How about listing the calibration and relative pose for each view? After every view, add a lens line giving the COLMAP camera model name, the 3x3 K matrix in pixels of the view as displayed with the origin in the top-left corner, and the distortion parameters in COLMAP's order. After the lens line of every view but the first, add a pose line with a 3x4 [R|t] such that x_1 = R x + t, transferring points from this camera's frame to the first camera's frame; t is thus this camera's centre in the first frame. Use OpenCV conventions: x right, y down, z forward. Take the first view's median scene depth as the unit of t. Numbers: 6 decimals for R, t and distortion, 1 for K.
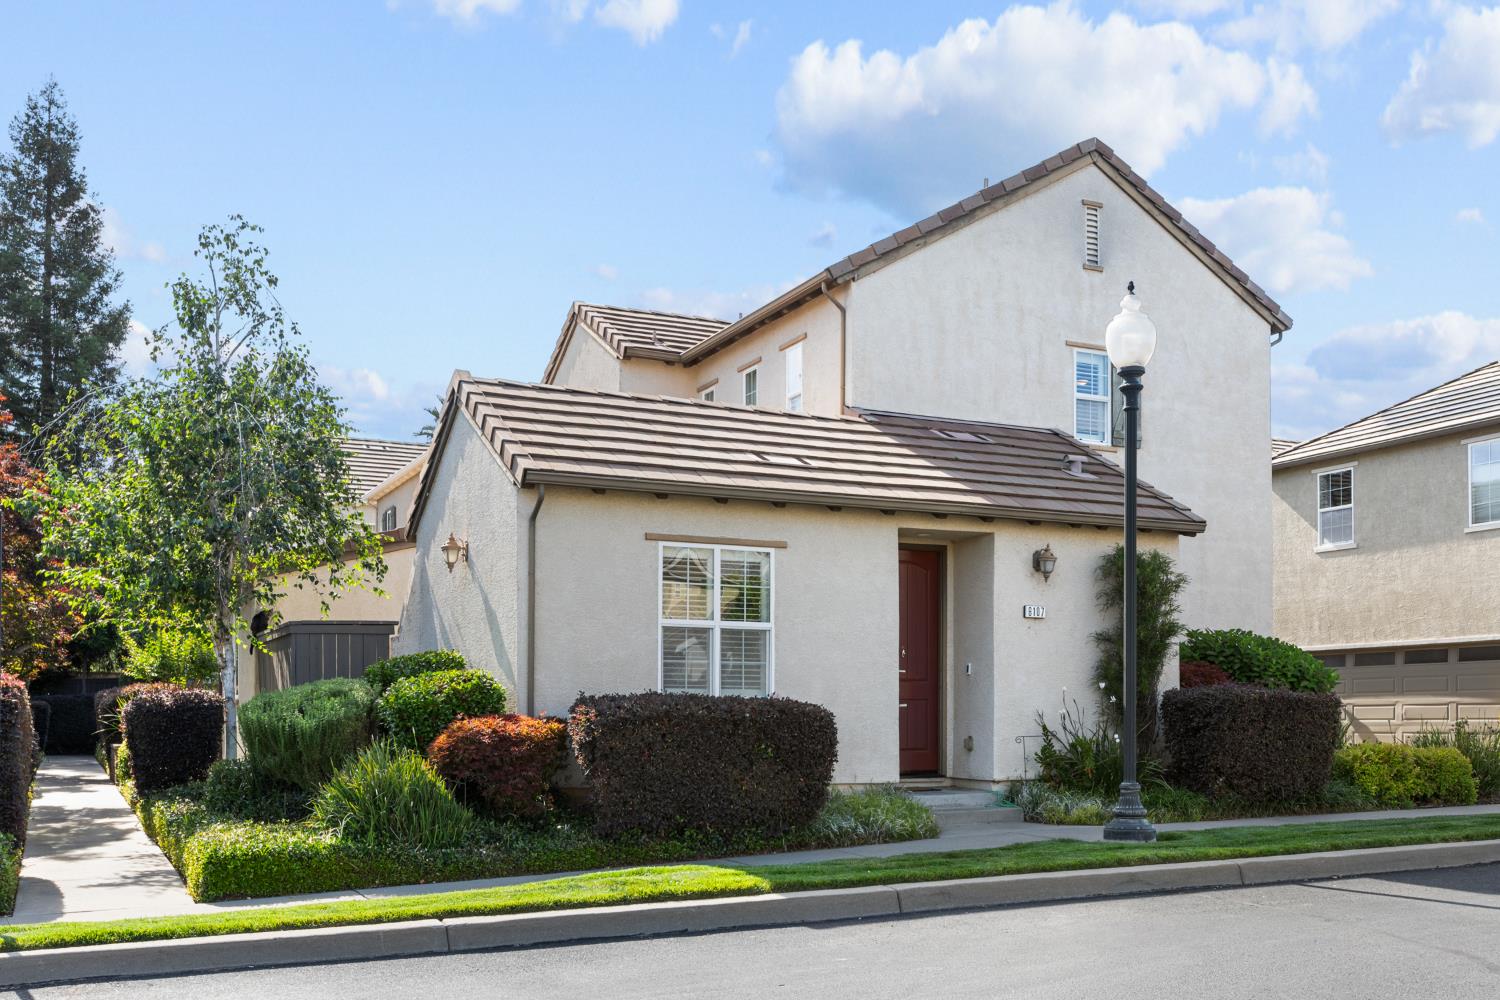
lens RADIAL K [[1481.1, 0, 813.6], [0, 1481.1, 706.7], [0, 0, 1]] dist [0.006353, -0.020073]
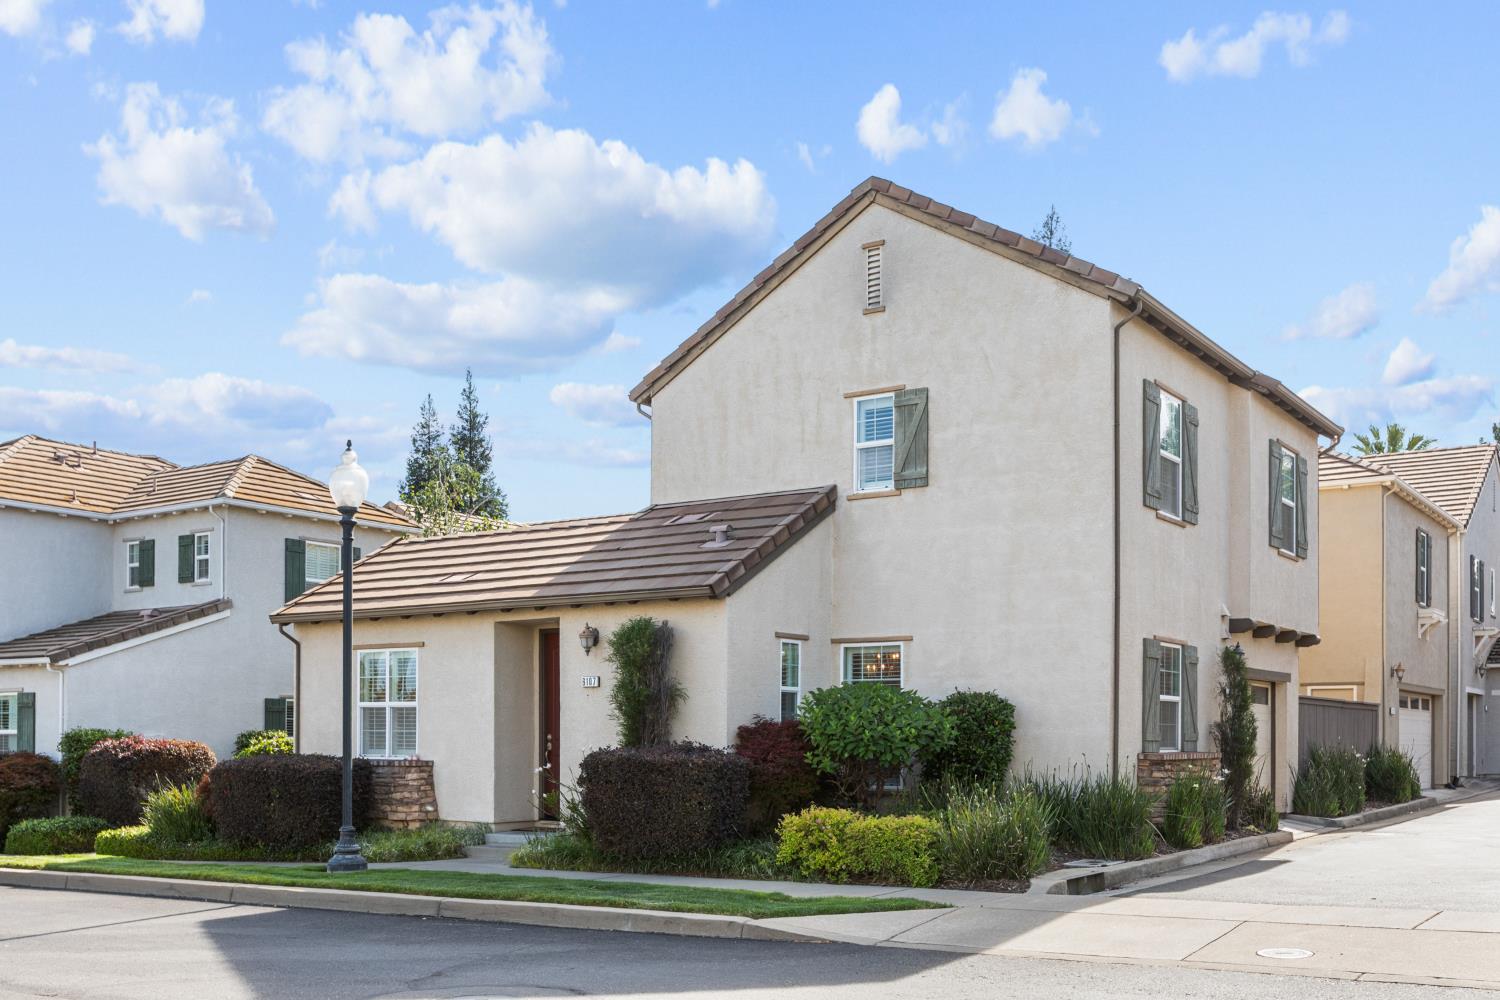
lens RADIAL K [[1589.1, 0, 789.7], [0, 1589.1, 740.9], [0, 0, 1]] dist [0.005863, -0.002350]
pose [[0.466814, 0.002678, -0.884352, 1.205913], [0.005496, 0.999967, 0.005929, -0.022301], [0.884339, -0.007628, 0.466784, 0.512979]]
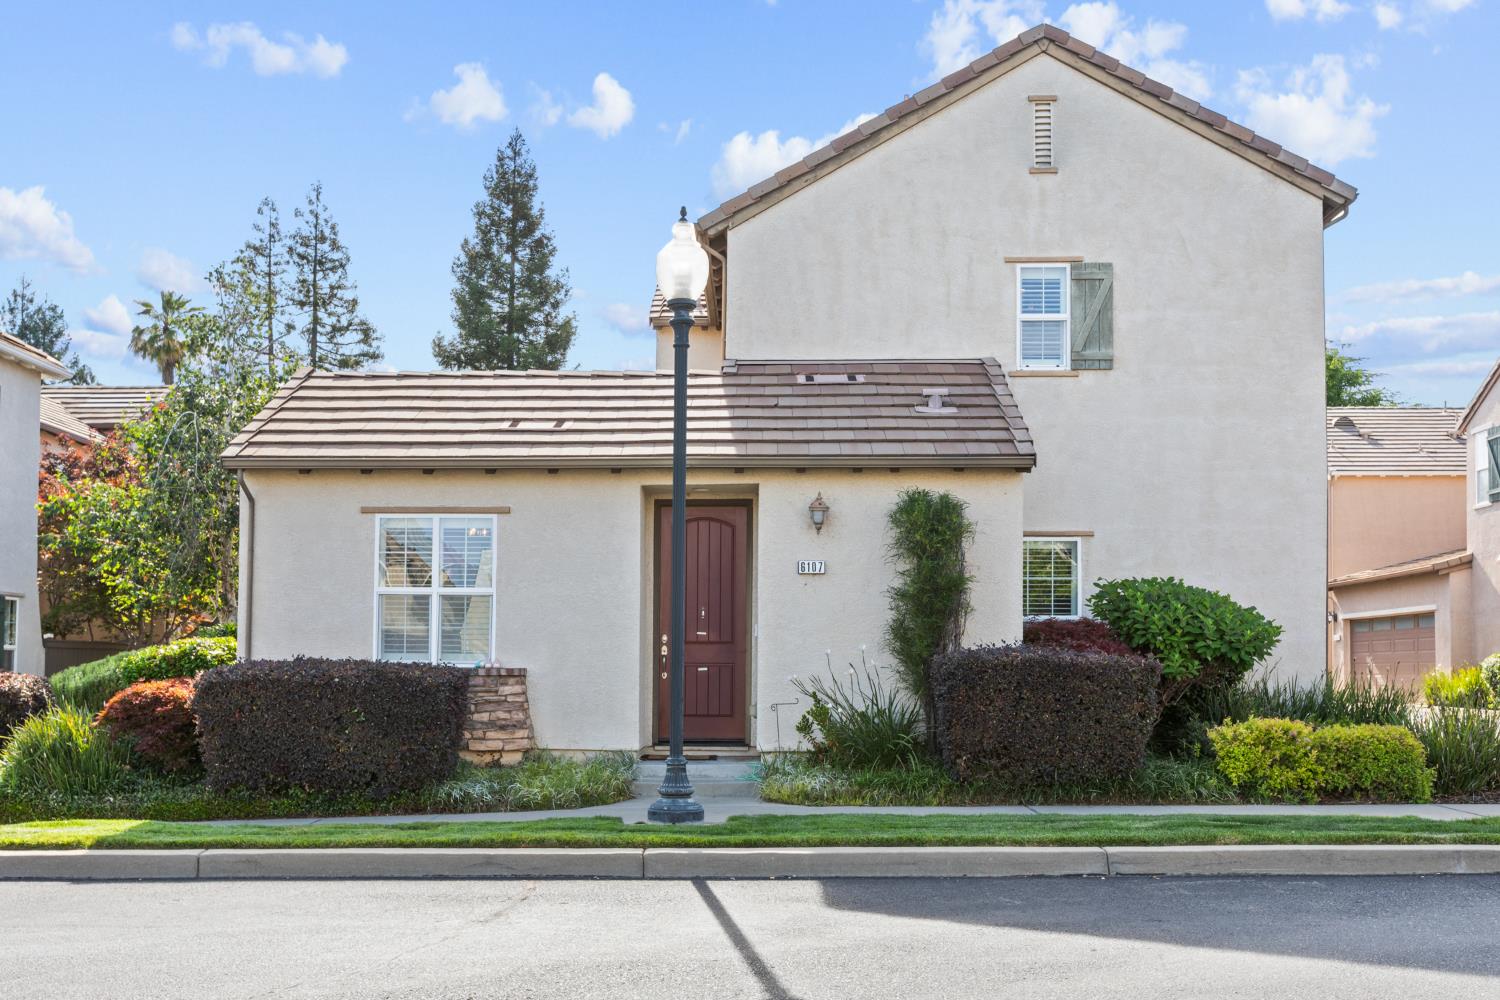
lens RADIAL K [[1475.0, 0, 746.0], [0, 1475.0, 625.1], [0, 0, 1]] dist [-0.000401, 0.016066]
pose [[0.869422, -0.011351, -0.493940, 0.515565], [-0.000876, 0.999699, -0.024517, -0.005578], [0.494069, 0.021749, 0.869150, 0.175657]]
